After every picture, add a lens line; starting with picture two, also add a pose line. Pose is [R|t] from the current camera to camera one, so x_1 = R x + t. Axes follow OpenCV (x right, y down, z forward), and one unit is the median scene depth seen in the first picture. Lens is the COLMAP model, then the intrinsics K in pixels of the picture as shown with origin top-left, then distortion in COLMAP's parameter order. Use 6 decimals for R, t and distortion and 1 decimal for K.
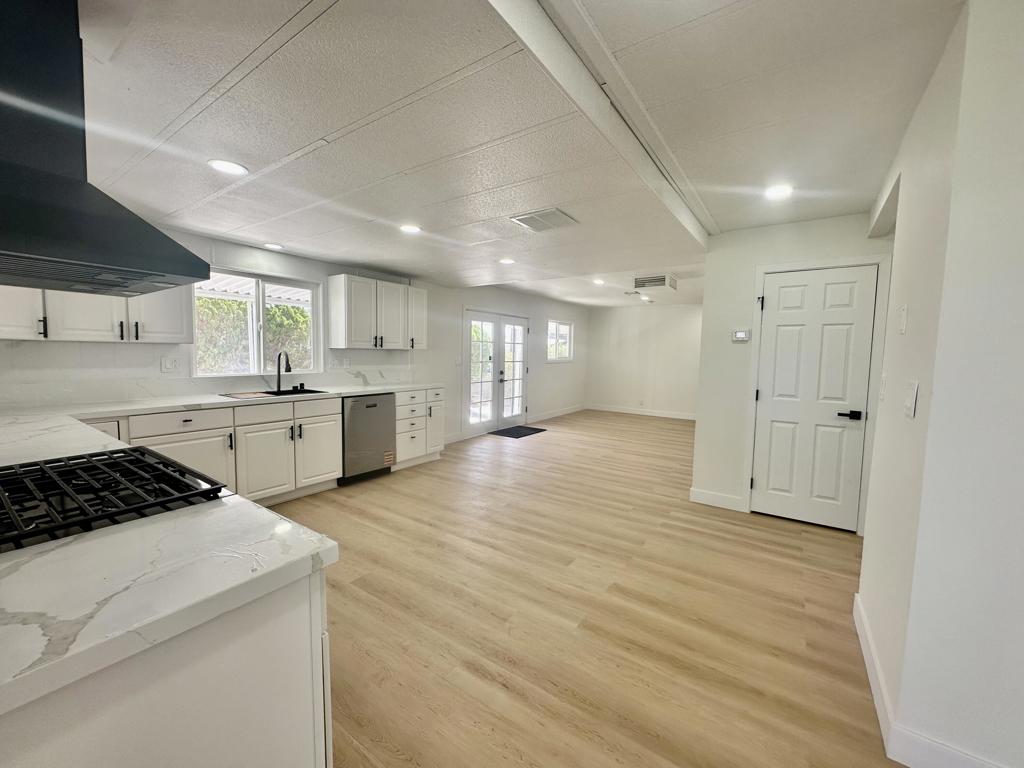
lens RADIAL K [[408.9, 0, 511.4], [0, 408.9, 380.9], [0, 0, 1]] dist [0.000436, 0.000068]
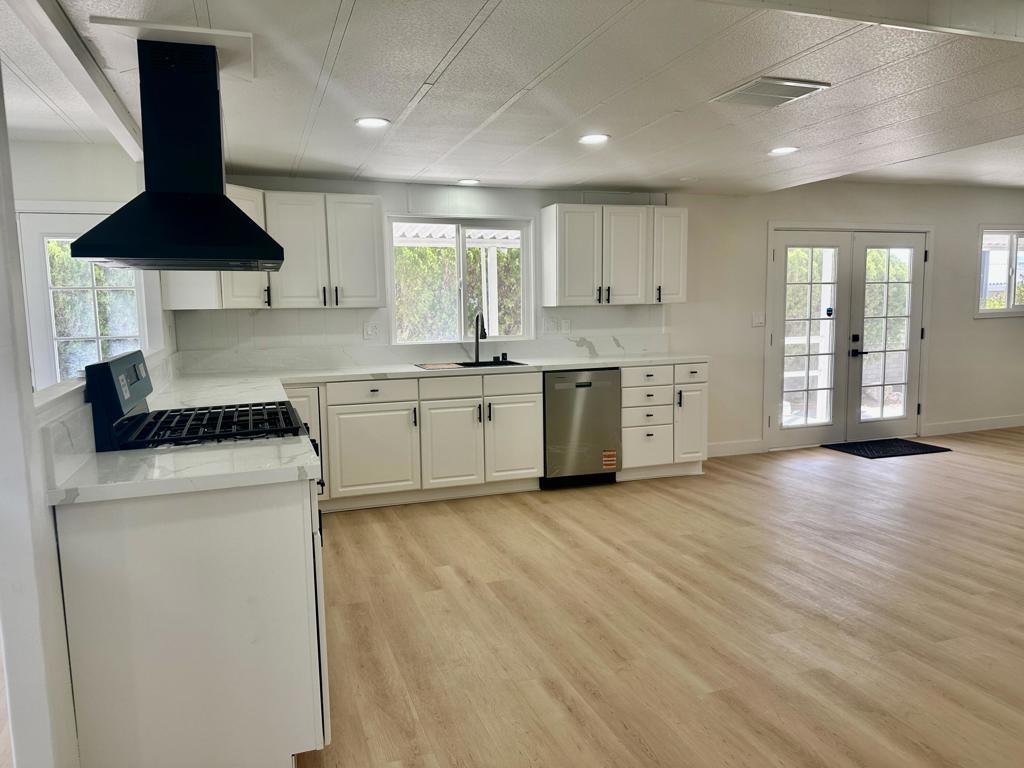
lens RADIAL K [[712.7, 0, 506.2], [0, 712.7, 382.8], [0, 0, 1]] dist [0.136385, -0.186350]
pose [[0.809128, 0.029660, -0.586883, 0.298980], [-0.008647, 0.999218, 0.038577, 0.010378], [0.587568, -0.026139, 0.808752, -0.105287]]
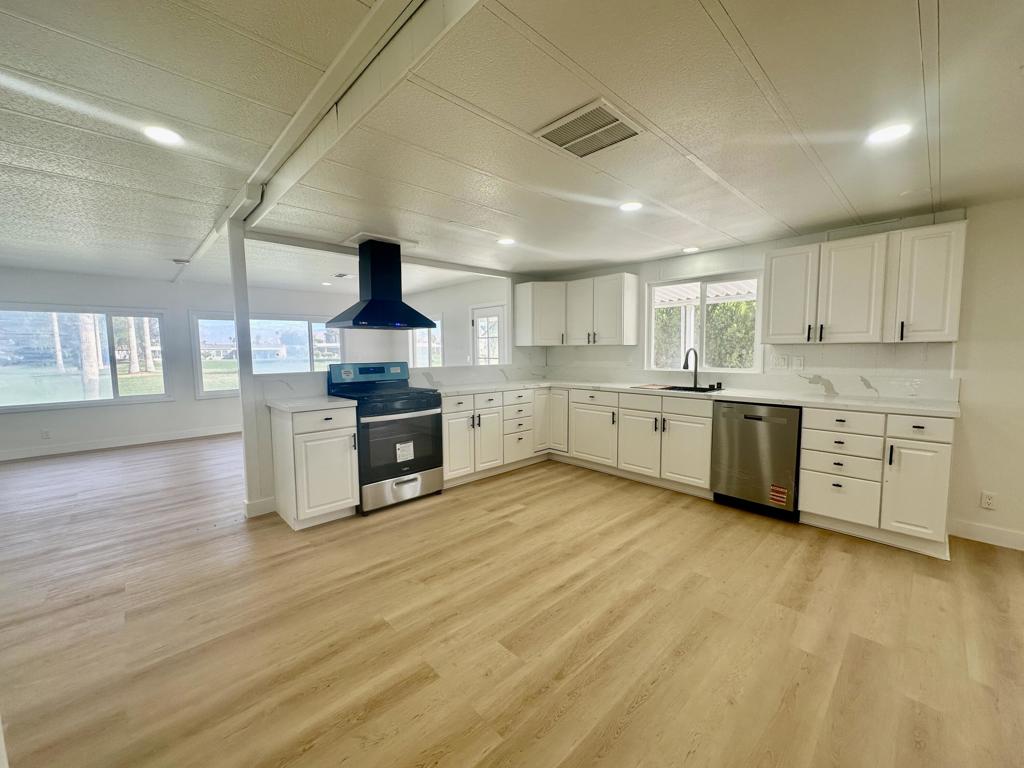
lens RADIAL K [[408.9, 0, 511.4], [0, 408.9, 380.9], [0, 0, 1]] dist [0.000436, 0.000068]
pose [[-0.200884, 0.058075, -0.977892, 0.522592], [-0.065587, 0.995204, 0.072577, -0.035704], [0.977417, 0.078717, -0.196111, 0.729021]]
